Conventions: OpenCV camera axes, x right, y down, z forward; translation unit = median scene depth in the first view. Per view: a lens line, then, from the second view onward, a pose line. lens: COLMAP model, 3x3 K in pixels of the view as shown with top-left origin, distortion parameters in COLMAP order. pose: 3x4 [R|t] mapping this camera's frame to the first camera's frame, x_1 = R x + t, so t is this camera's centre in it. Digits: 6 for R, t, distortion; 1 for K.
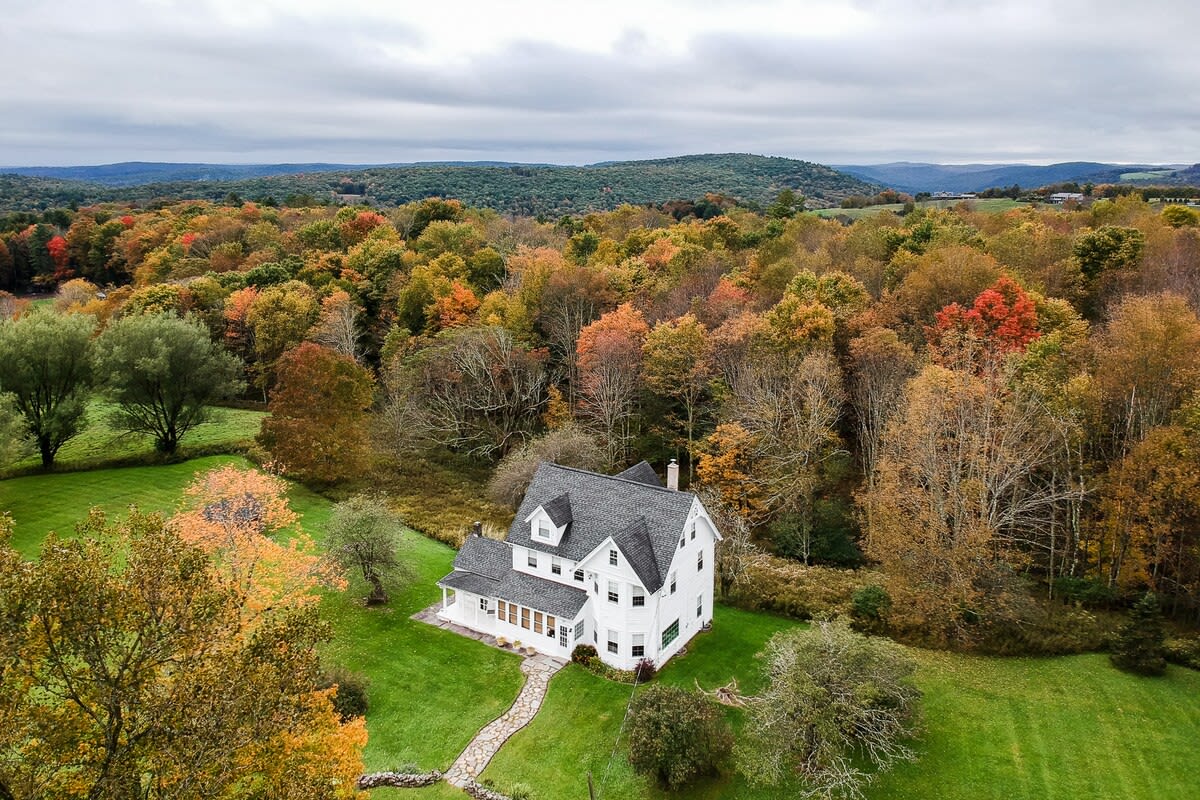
lens RADIAL K [[851.3, 0, 603.7], [0, 851.3, 380.7], [0, 0, 1]] dist [0.058846, -0.105020]
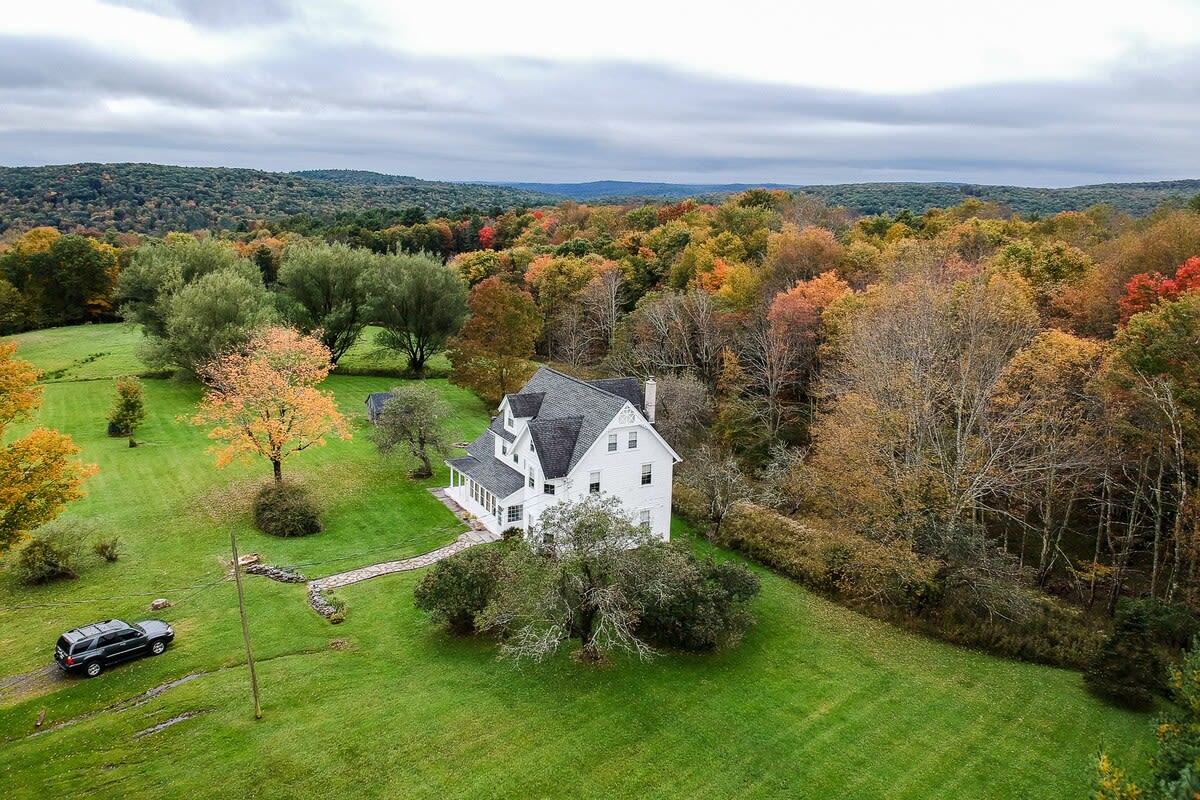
lens RADIAL K [[851.3, 0, 603.7], [0, 851.3, 380.7], [0, 0, 1]] dist [0.058846, -0.105020]
pose [[0.882232, 0.114229, -0.456747, 0.530672], [-0.123529, 0.992295, 0.009563, 0.104355], [0.454321, 0.047984, 0.889545, 0.101561]]
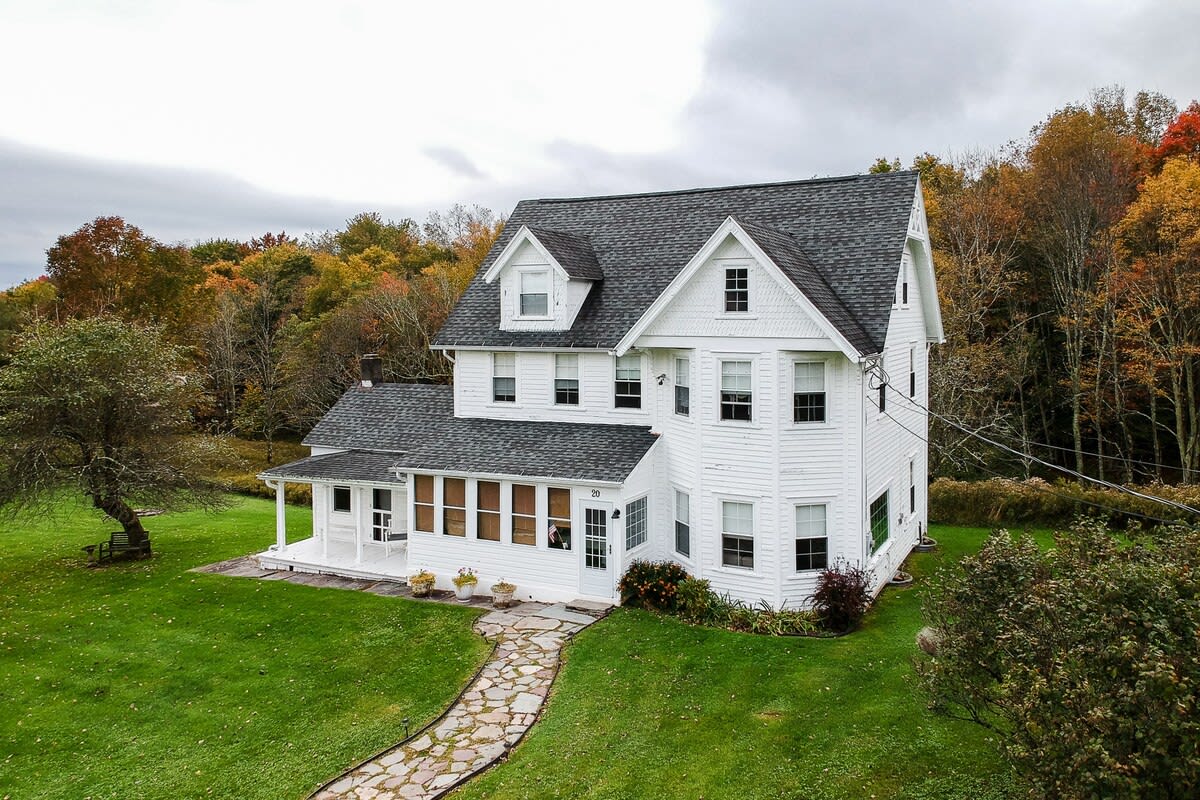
lens RADIAL K [[829.8, 0, 660.6], [0, 829.8, 395.8], [0, 0, 1]] dist [0.010024, -0.001289]
pose [[0.991289, -0.011625, 0.131194, -0.064608], [0.034061, 0.984839, -0.170093, 0.297654], [-0.127227, 0.173080, 0.976656, 0.637341]]
